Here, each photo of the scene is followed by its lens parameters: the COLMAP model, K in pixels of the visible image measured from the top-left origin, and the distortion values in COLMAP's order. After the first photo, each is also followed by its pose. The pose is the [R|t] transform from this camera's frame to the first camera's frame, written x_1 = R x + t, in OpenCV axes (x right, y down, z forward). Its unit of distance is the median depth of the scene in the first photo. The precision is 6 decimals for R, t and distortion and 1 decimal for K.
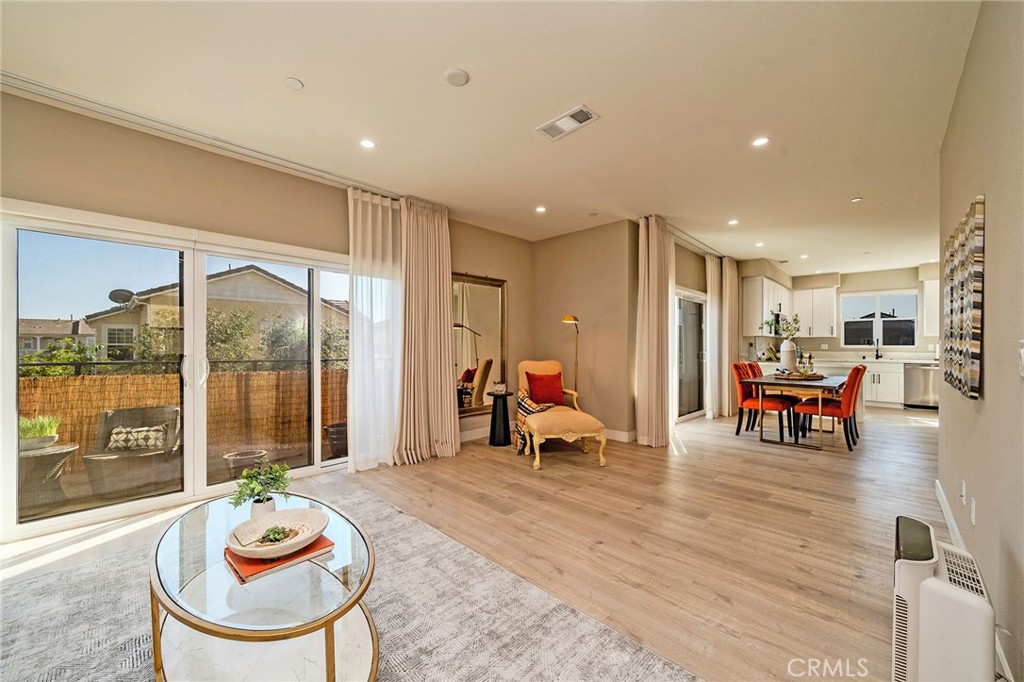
lens RADIAL K [[390.4, 0, 515.2], [0, 390.4, 345.7], [0, 0, 1]] dist [0.002922, 0.000522]
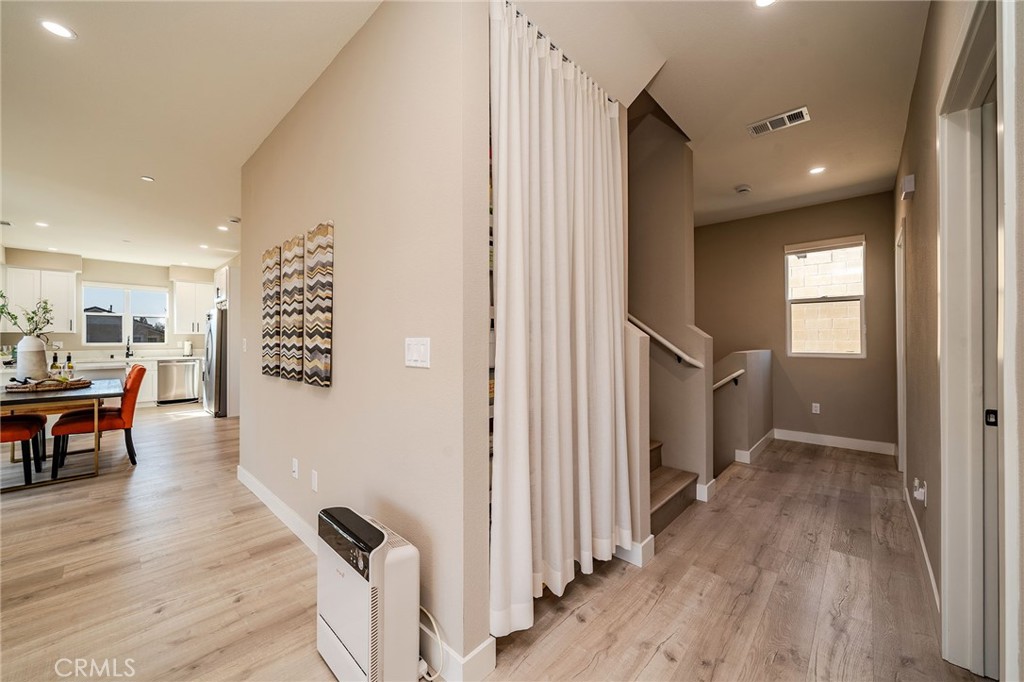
lens RADIAL K [[390.4, 0, 512.8], [0, 390.4, 335.9], [0, 0, 1]] dist [0.002922, 0.000522]
pose [[-0.003567, 0.011785, 0.999924, -0.012092], [0.006280, 0.999911, -0.011763, -0.000680], [-0.999974, 0.006238, -0.003641, 0.145513]]
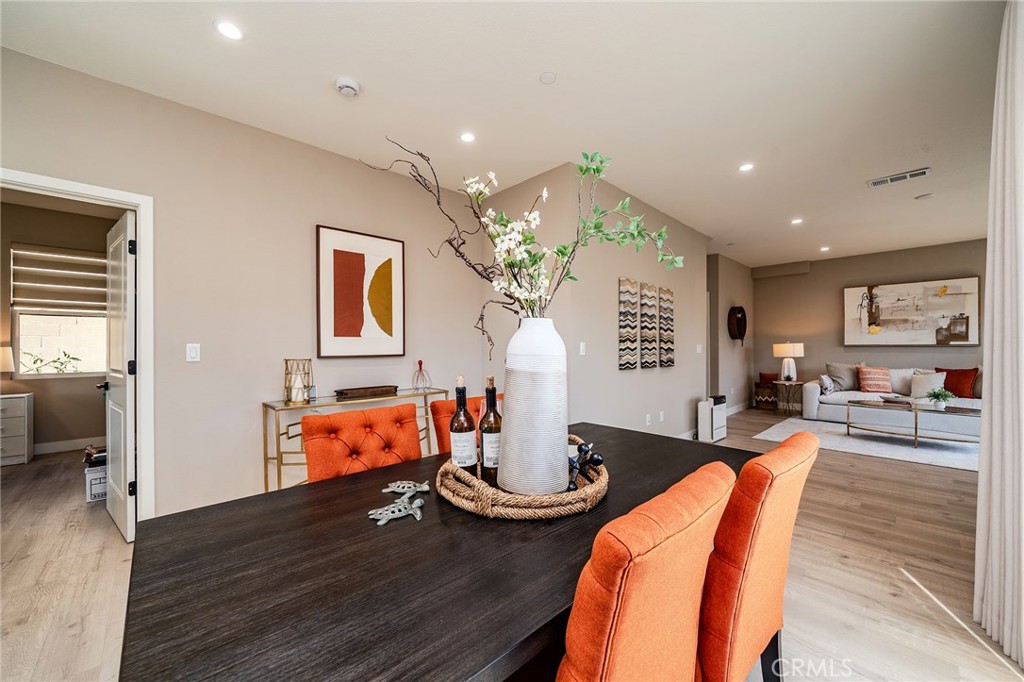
lens RADIAL K [[390.4, 0, 513.8], [0, 390.4, 347.7], [0, 0, 1]] dist [0.002922, 0.000522]
pose [[-0.999172, -0.000064, 0.040689, 0.726304], [0.000111, 0.999991, 0.004284, -0.000113], [-0.040689, 0.004285, -0.999163, 1.248928]]
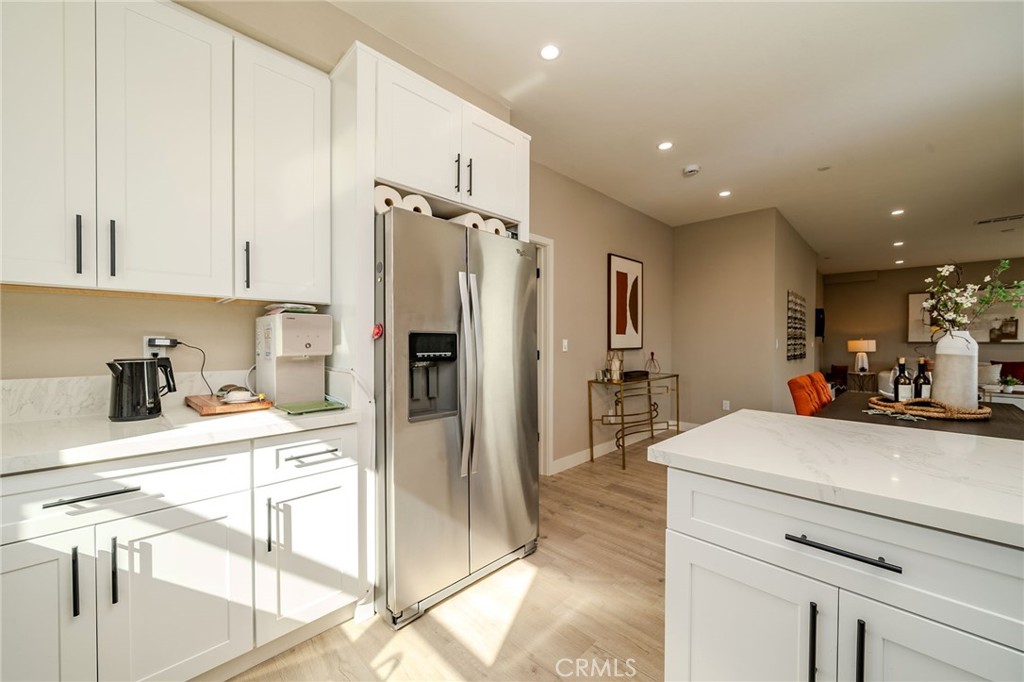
lens RADIAL K [[390.4, 0, 525.5], [0, 390.4, 343.3], [0, 0, 1]] dist [0.002922, 0.000522]
pose [[-0.999918, -0.006461, 0.011016, 1.192273], [-0.006357, 0.999935, 0.009459, -0.002132], [-0.011076, 0.009388, -0.999895, 1.481162]]
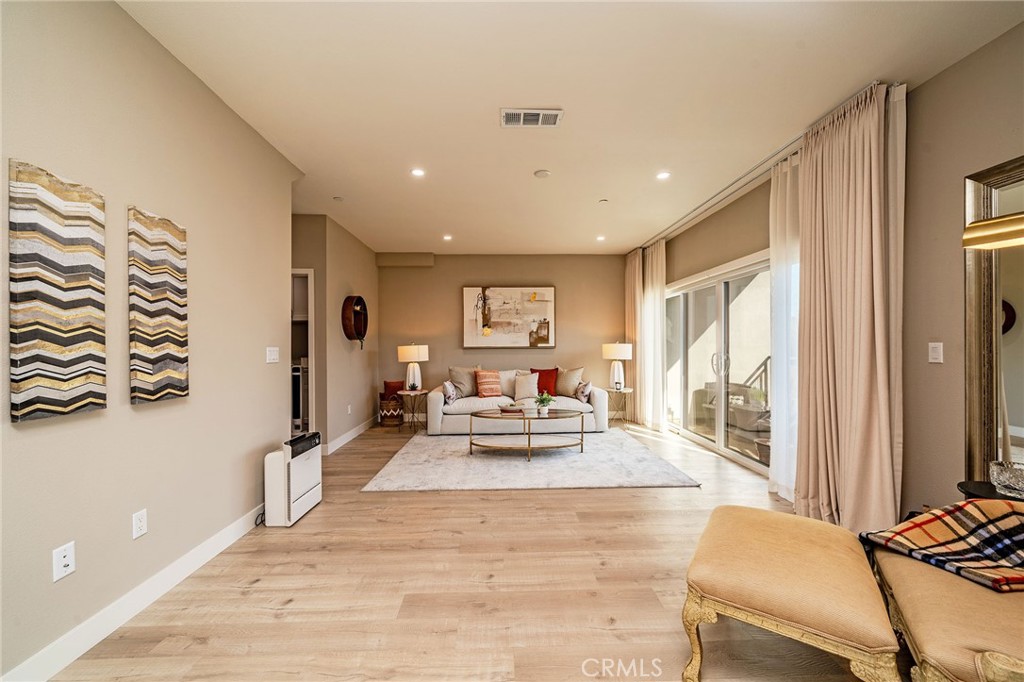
lens RADIAL K [[390.4, 0, 513.4], [0, 390.4, 338.0], [0, 0, 1]] dist [0.002922, 0.000522]
pose [[-0.691706, -0.014302, -0.722038, 0.455163], [0.003843, 0.999717, -0.023484, -0.002668], [0.722169, -0.019019, -0.691455, 0.860134]]
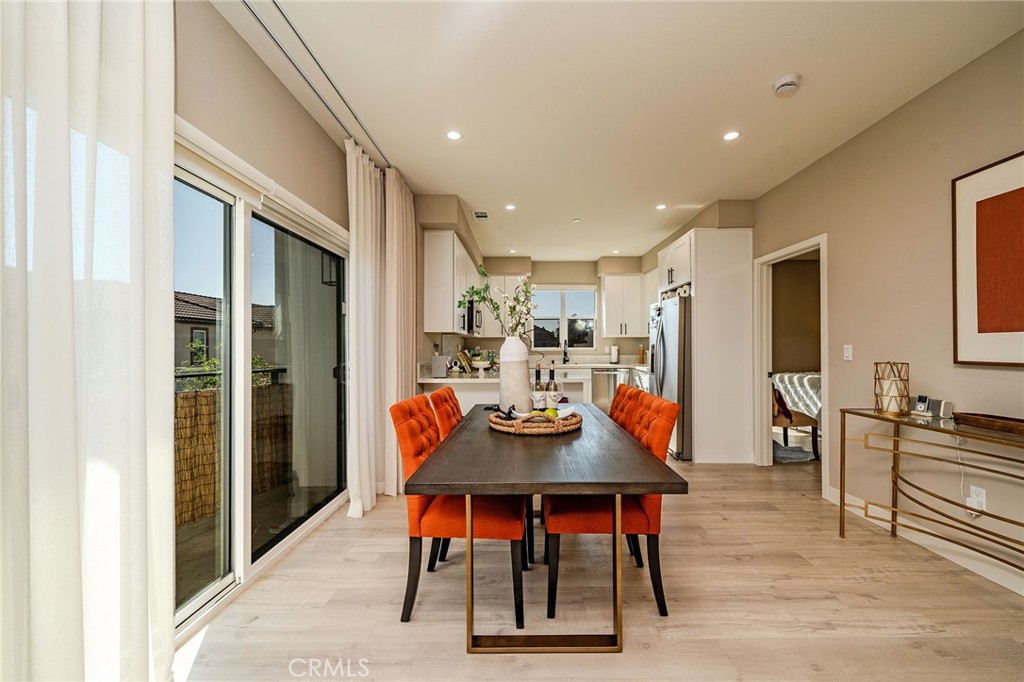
lens RADIAL K [[390.4, 0, 525.6], [0, 390.4, 346.7], [0, 0, 1]] dist [0.002922, 0.000522]
pose [[0.716085, -0.003768, 0.698003, 0.426192], [0.006600, 0.999977, -0.001373, -0.003235], [-0.697982, 0.005590, 0.716093, 0.717331]]
